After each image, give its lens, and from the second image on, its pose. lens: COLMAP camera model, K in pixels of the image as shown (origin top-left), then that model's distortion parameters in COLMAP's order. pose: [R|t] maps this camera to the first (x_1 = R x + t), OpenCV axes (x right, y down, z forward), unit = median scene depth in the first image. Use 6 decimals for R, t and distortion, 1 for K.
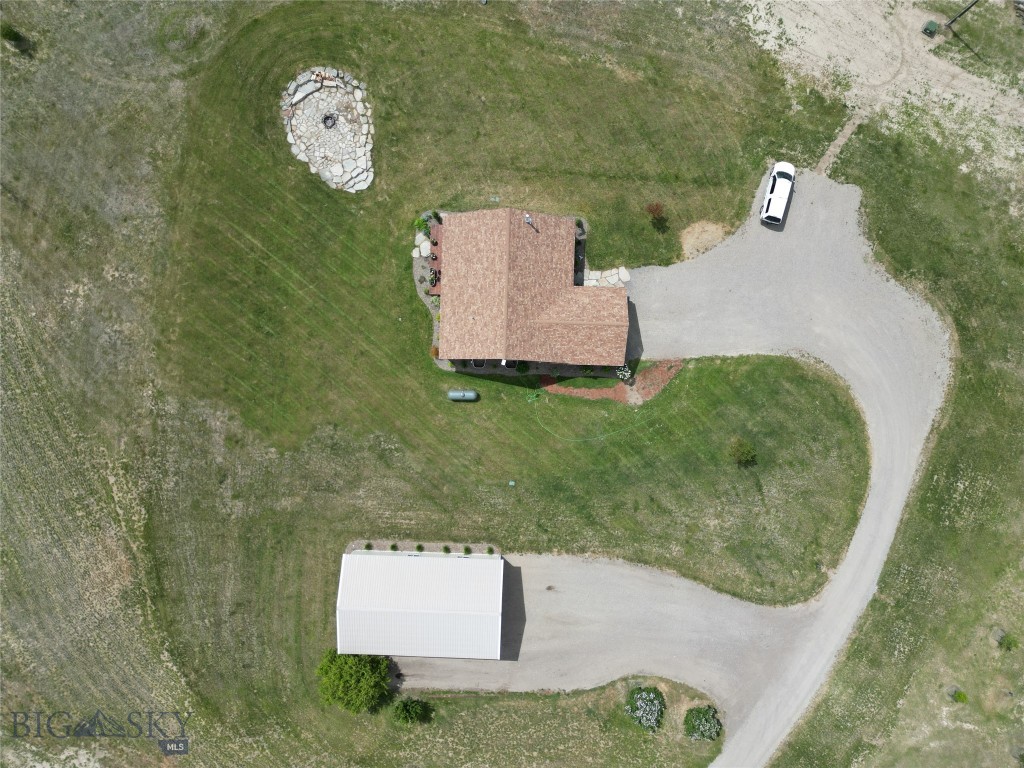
lens RADIAL K [[726.3, 0, 517.3], [0, 726.3, 380.1], [0, 0, 1]] dist [0.071681, -0.065182]
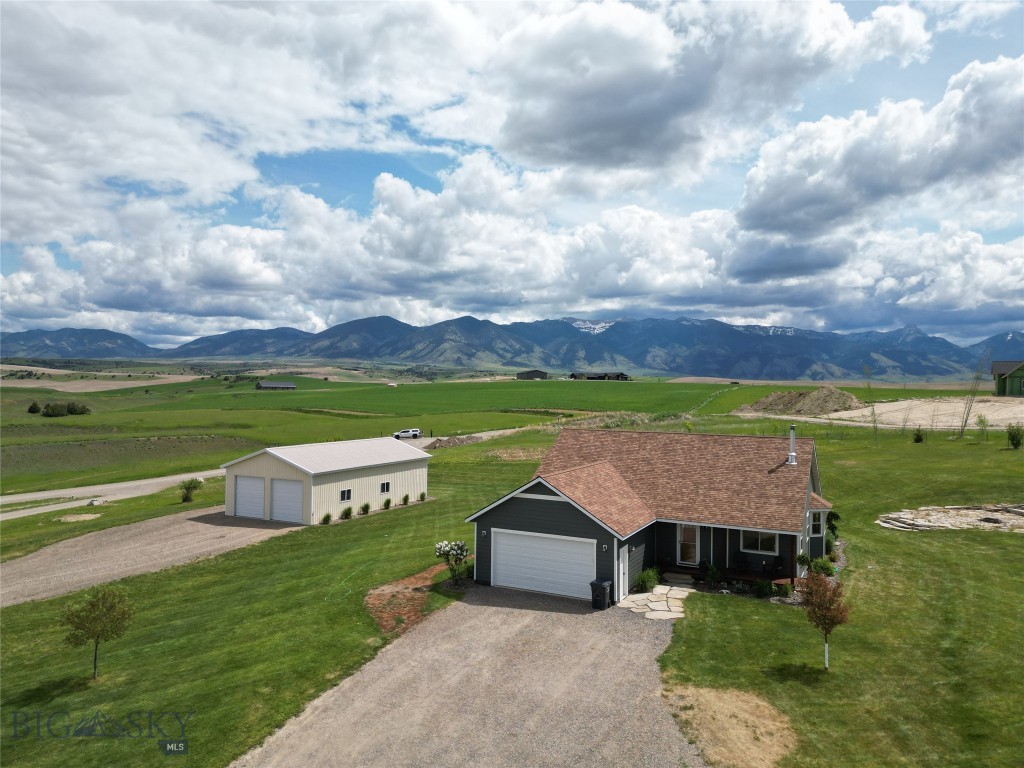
lens RADIAL K [[726.3, 0, 516.3], [0, 726.3, 379.5], [0, 0, 1]] dist [0.071681, -0.065182]
pose [[-0.415287, -0.024576, -0.909358, 0.538773], [-0.909679, 0.016199, 0.414996, -0.236583], [0.004532, 0.999567, -0.029083, 0.871194]]
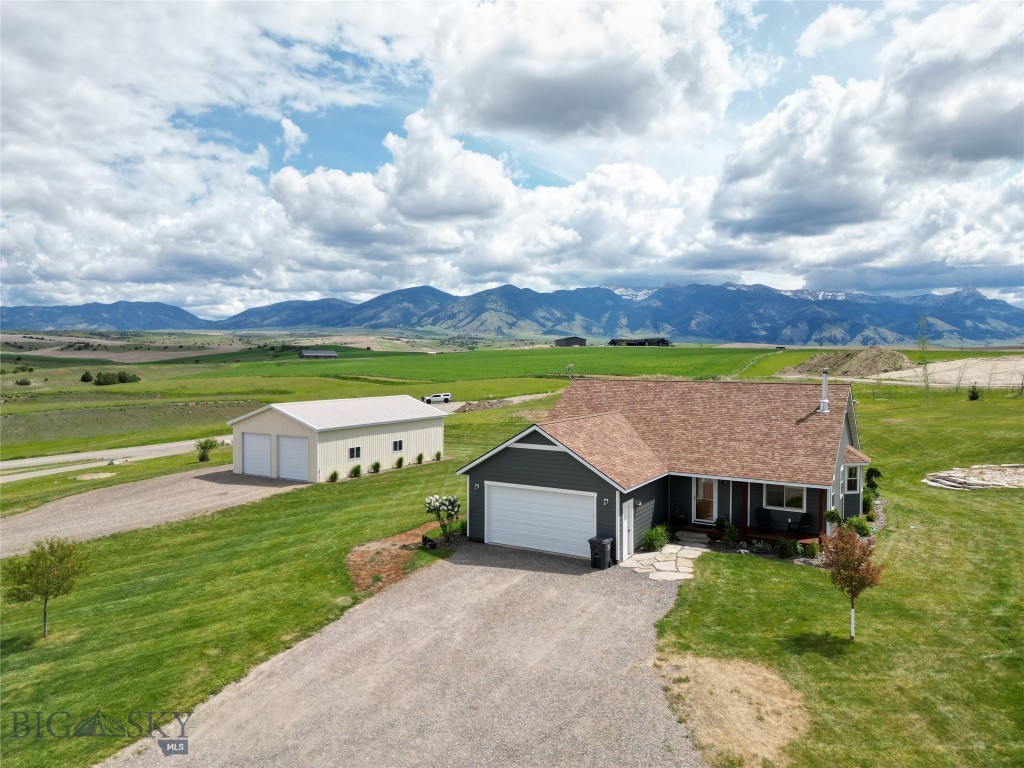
lens RADIAL K [[726.3, 0, 515.4], [0, 726.3, 382.0], [0, 0, 1]] dist [0.071681, -0.065182]
pose [[-0.467539, 0.019692, -0.883753, 0.487398], [-0.883909, 0.001547, 0.467656, -0.241824], [0.010577, 0.999805, 0.016683, 0.887045]]
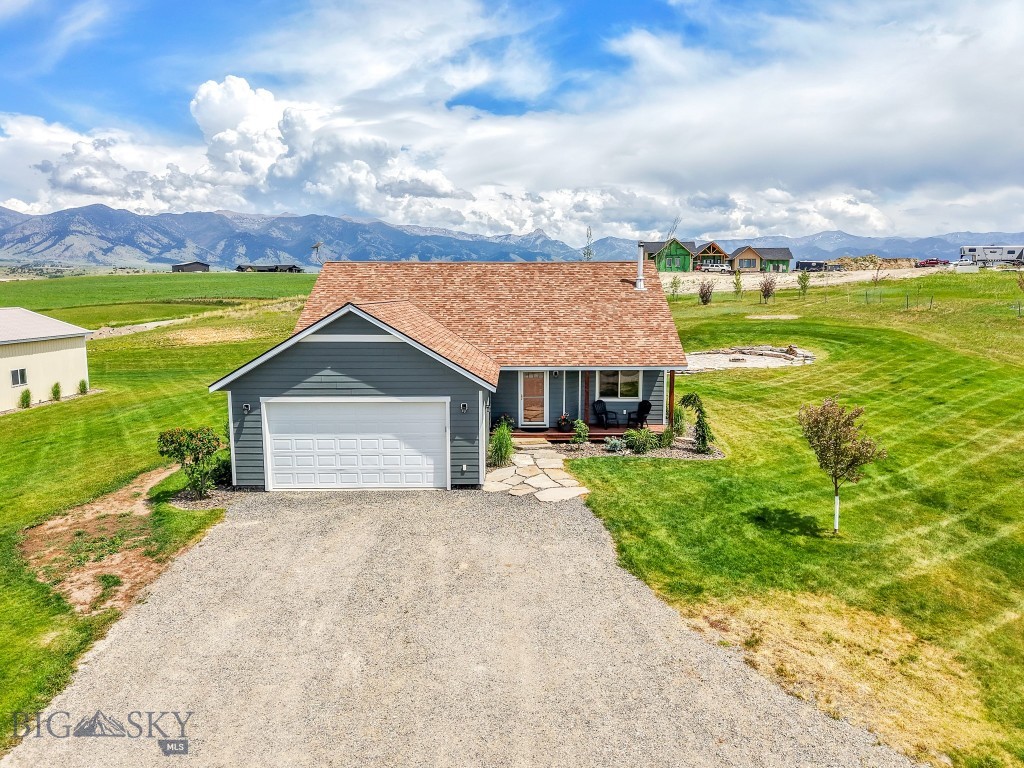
lens RADIAL K [[690.9, 0, 518.4], [0, 690.9, 380.8], [0, 0, 1]] dist [0.033738, -0.027927]
pose [[0.035164, 0.124491, -0.991597, 0.388924], [-0.999106, 0.027698, -0.031953, -0.121025], [0.023487, 0.991834, 0.125354, 0.913903]]
